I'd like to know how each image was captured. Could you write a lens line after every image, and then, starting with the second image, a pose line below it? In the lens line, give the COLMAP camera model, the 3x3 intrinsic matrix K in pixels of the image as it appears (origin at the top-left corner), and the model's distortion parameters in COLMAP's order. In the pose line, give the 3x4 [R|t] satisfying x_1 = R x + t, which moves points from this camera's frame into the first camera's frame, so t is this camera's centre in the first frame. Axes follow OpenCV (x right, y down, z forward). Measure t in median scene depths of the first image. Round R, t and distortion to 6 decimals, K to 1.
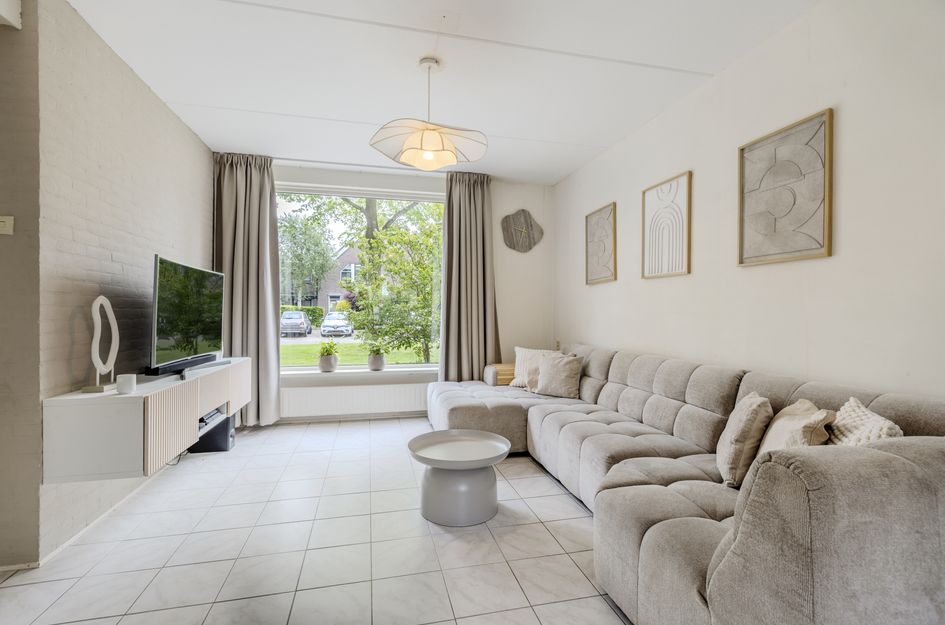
lens RADIAL K [[426.7, 0, 472.2], [0, 426.7, 312.3], [0, 0, 1]] dist [0.001214, -0.000246]
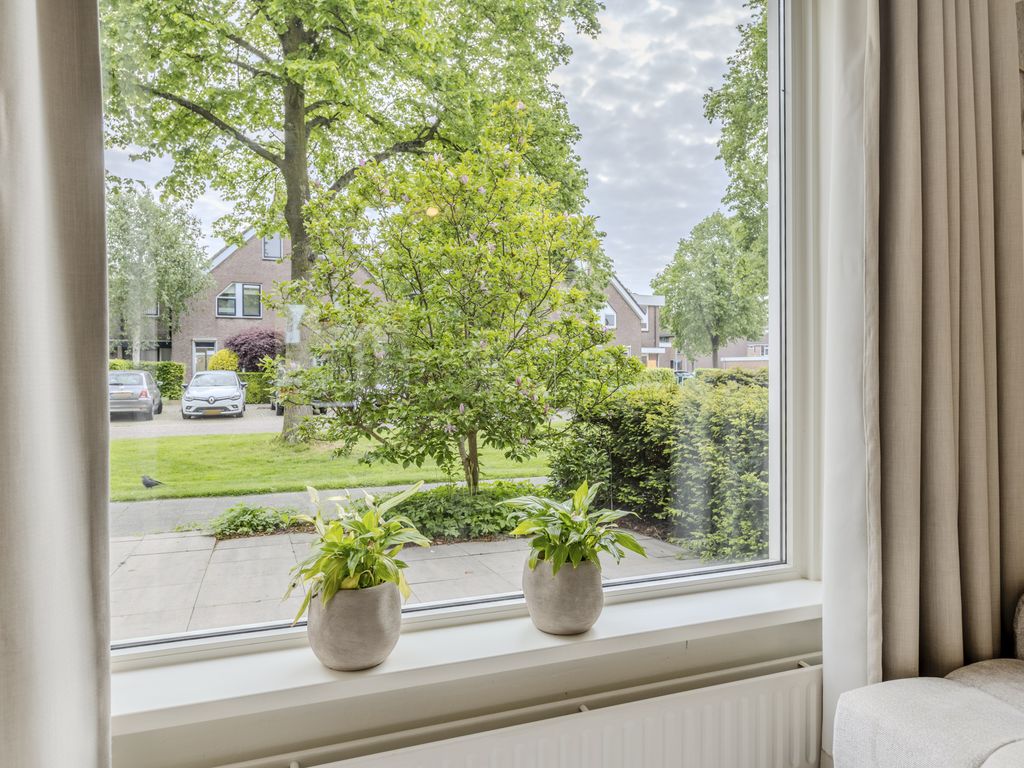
lens RADIAL K [[687.9, 0, 511.6], [0, 687.9, 375.2], [0, 0, 1]] dist [0.007307, -0.000606]
pose [[0.993083, -0.008019, 0.117142, -0.346791], [0.007143, 0.999943, 0.007893, -0.001630], [-0.117198, -0.007002, 0.993084, 0.761084]]
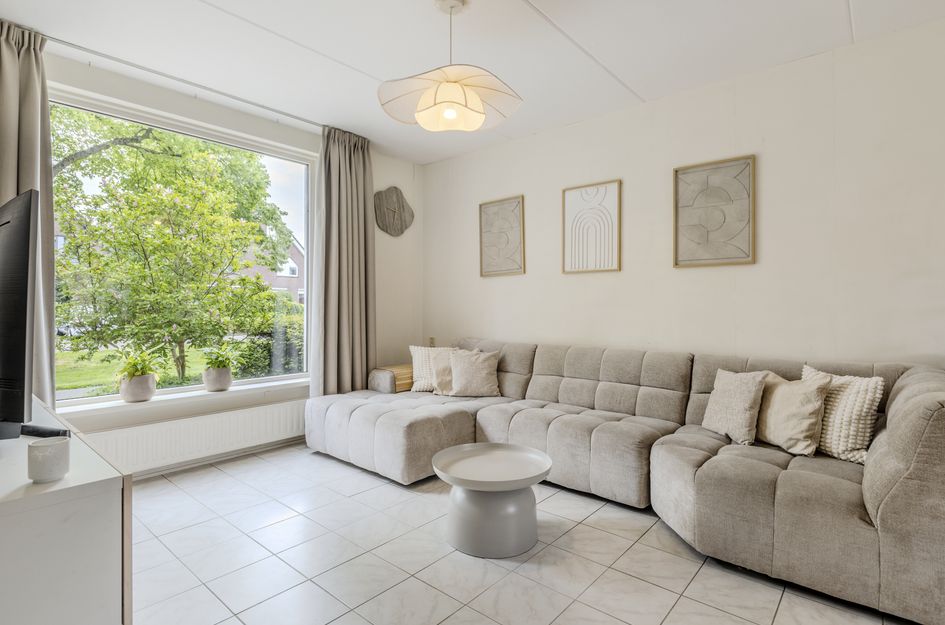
lens RADIAL K [[468.8, 0, 480.0], [0, 468.8, 307.5], [0, 0, 1]] dist [-0.014645, -0.000389]
pose [[0.806499, -0.006586, 0.591199, -0.387258], [0.003238, 0.999972, 0.006722, -0.003068], [-0.591226, -0.003508, 0.806498, 0.167773]]
